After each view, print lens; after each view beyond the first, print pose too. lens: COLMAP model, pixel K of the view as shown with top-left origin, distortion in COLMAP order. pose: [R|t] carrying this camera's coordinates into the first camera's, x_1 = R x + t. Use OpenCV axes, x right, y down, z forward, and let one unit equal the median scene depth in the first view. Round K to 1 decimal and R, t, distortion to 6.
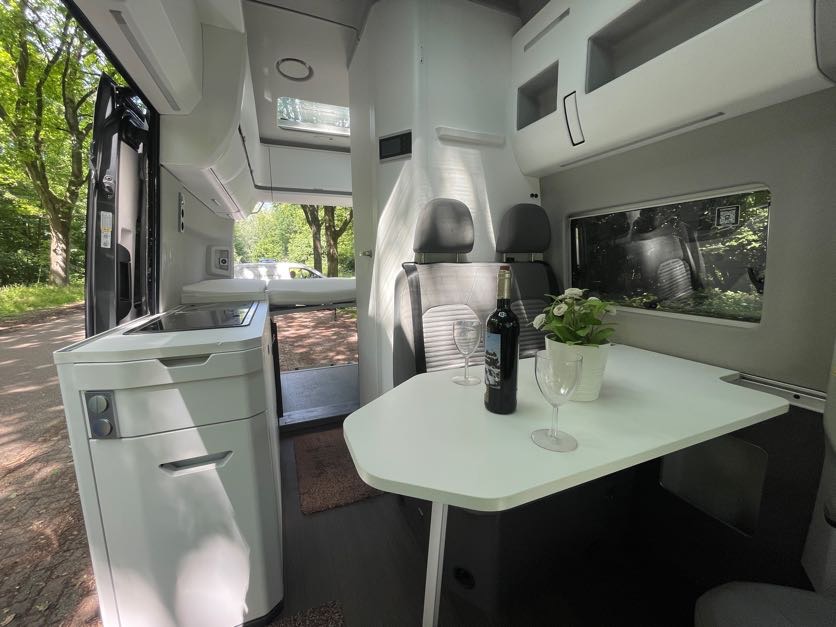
lens RADIAL K [[336.7, 0, 413.9], [0, 336.7, 314.3], [0, 0, 1]] dist [-0.000676, -0.000533]
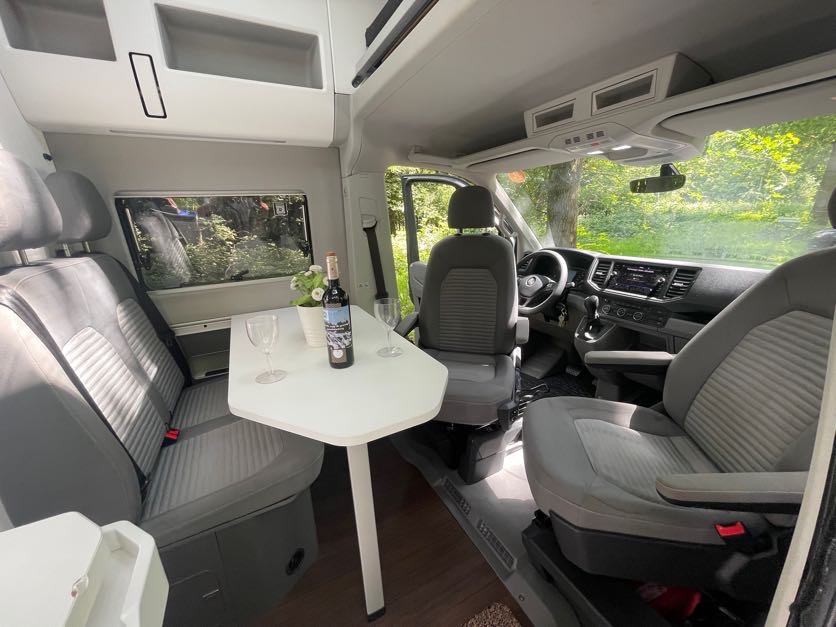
lens RADIAL K [[336.7, 0, 413.9], [0, 336.7, 314.3], [0, 0, 1]] dist [-0.000676, -0.000533]
pose [[-0.080941, -0.268268, 0.959938, -0.564900], [0.192598, 0.940737, 0.279142, -0.122645], [-0.977934, 0.207476, -0.024476, 0.444426]]
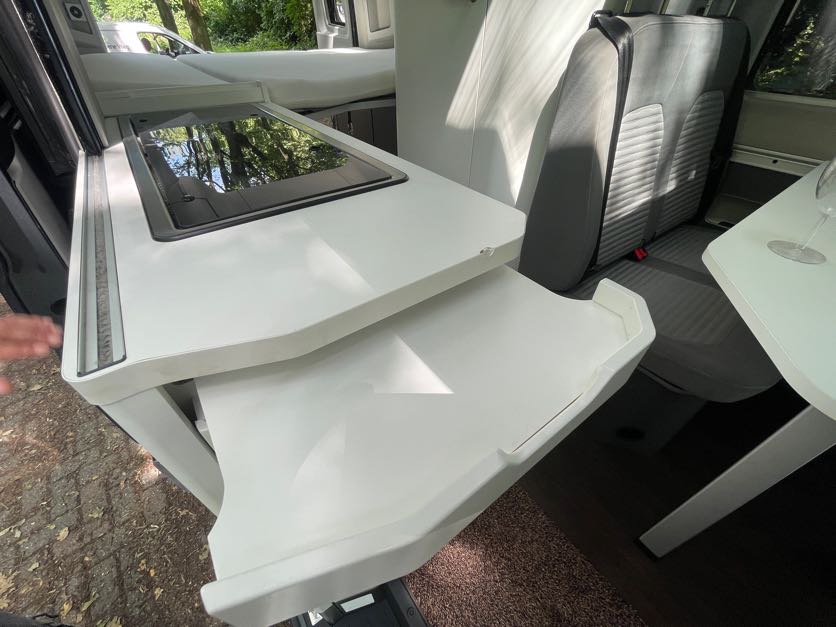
lens RADIAL K [[336.7, 0, 413.9], [0, 336.7, 314.3], [0, 0, 1]] dist [-0.000676, -0.000533]
pose [[0.970267, -0.151727, 0.188575, -0.507112], [0.028719, 0.845785, 0.532750, -0.046537], [-0.240327, -0.511494, 0.824995, 0.446785]]
